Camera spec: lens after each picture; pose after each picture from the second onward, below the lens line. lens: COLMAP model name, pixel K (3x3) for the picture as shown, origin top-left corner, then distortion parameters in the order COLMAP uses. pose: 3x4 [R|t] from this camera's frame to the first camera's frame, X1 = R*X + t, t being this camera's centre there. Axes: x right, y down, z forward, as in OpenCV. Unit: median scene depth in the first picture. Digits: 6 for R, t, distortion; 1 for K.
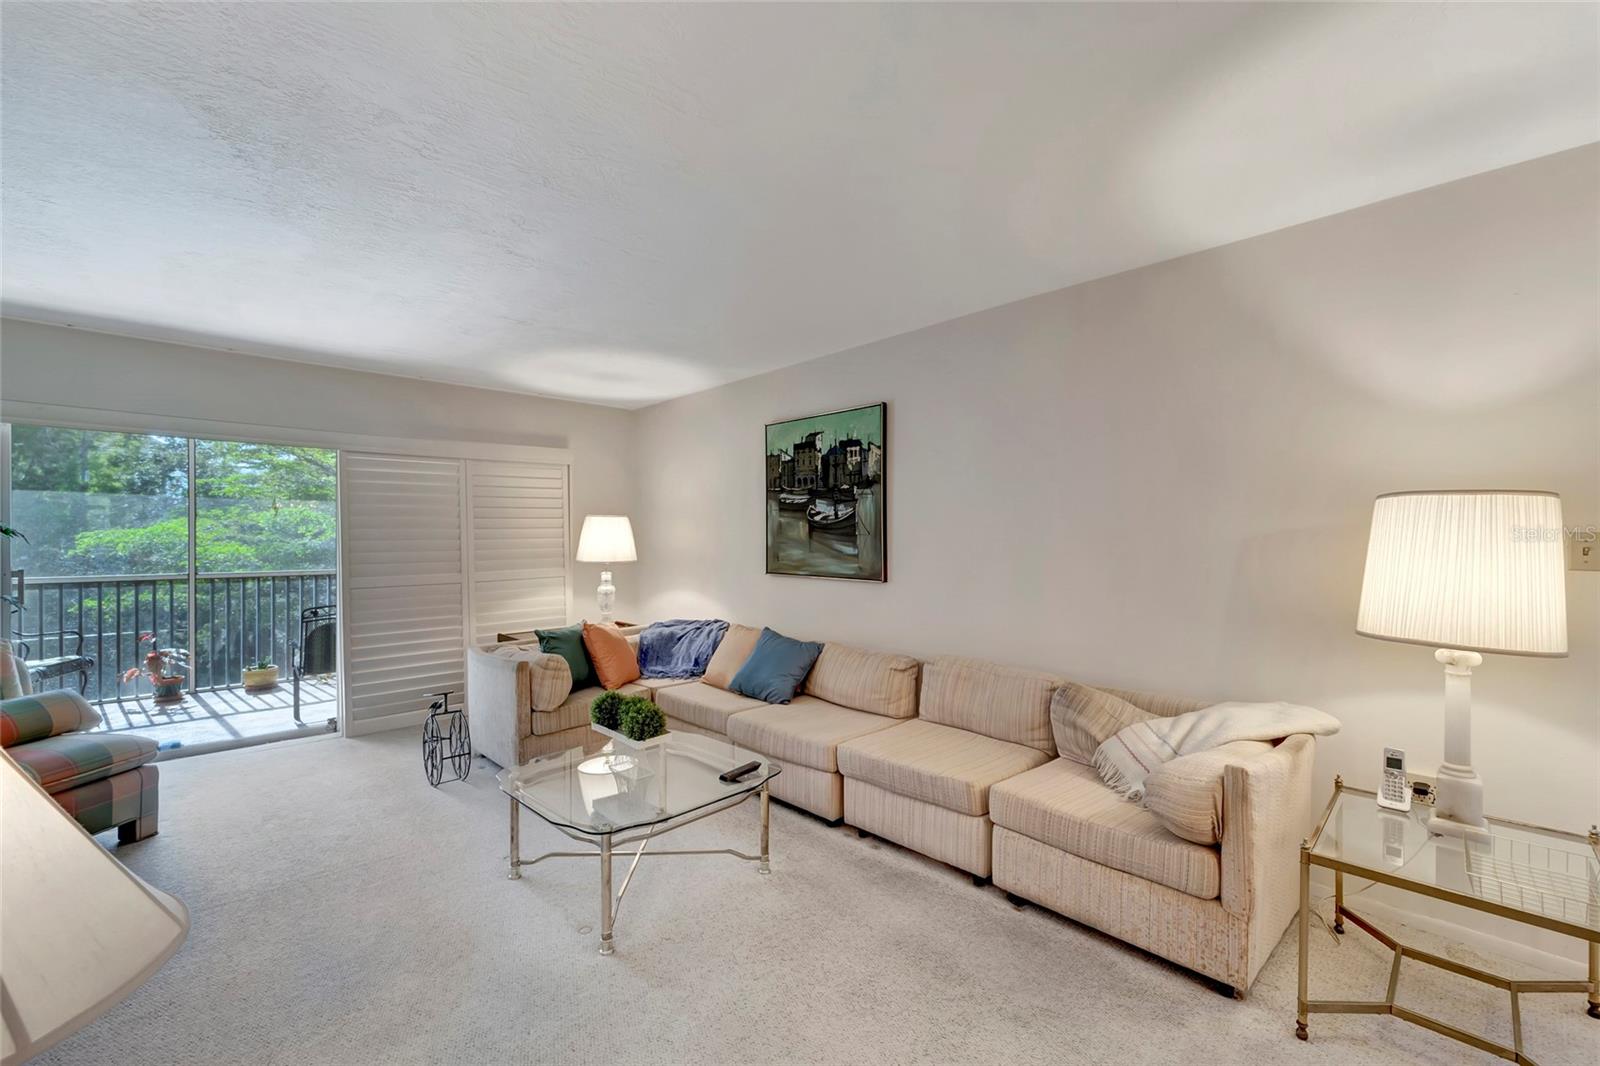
lens RADIAL K [[655.0, 0, 794.5], [0, 655.0, 543.3], [0, 0, 1]] dist [-0.001866, -0.000716]
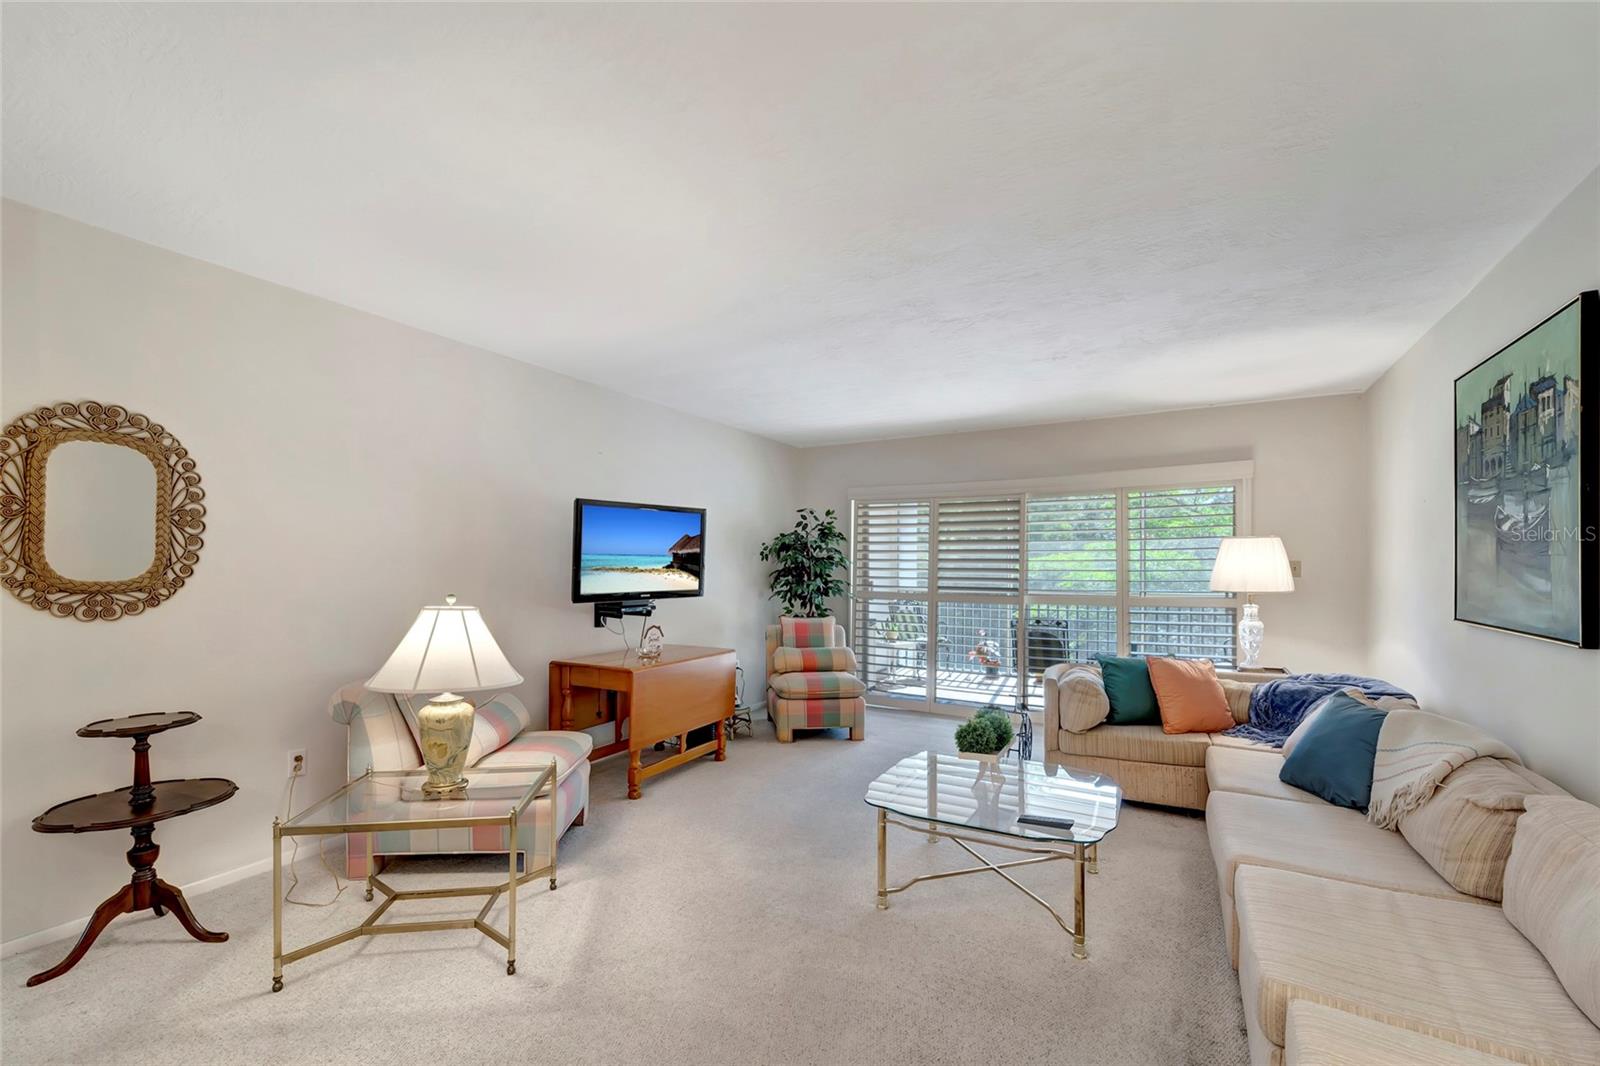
lens RADIAL K [[655.0, 0, 808.1], [0, 655.0, 572.8], [0, 0, 1]] dist [-0.001866, -0.000716]
pose [[0.294598, 0.010406, -0.955565, 0.411826], [-0.009742, 0.999921, 0.007886, 0.003023], [0.955572, 0.006986, 0.294676, 0.259640]]
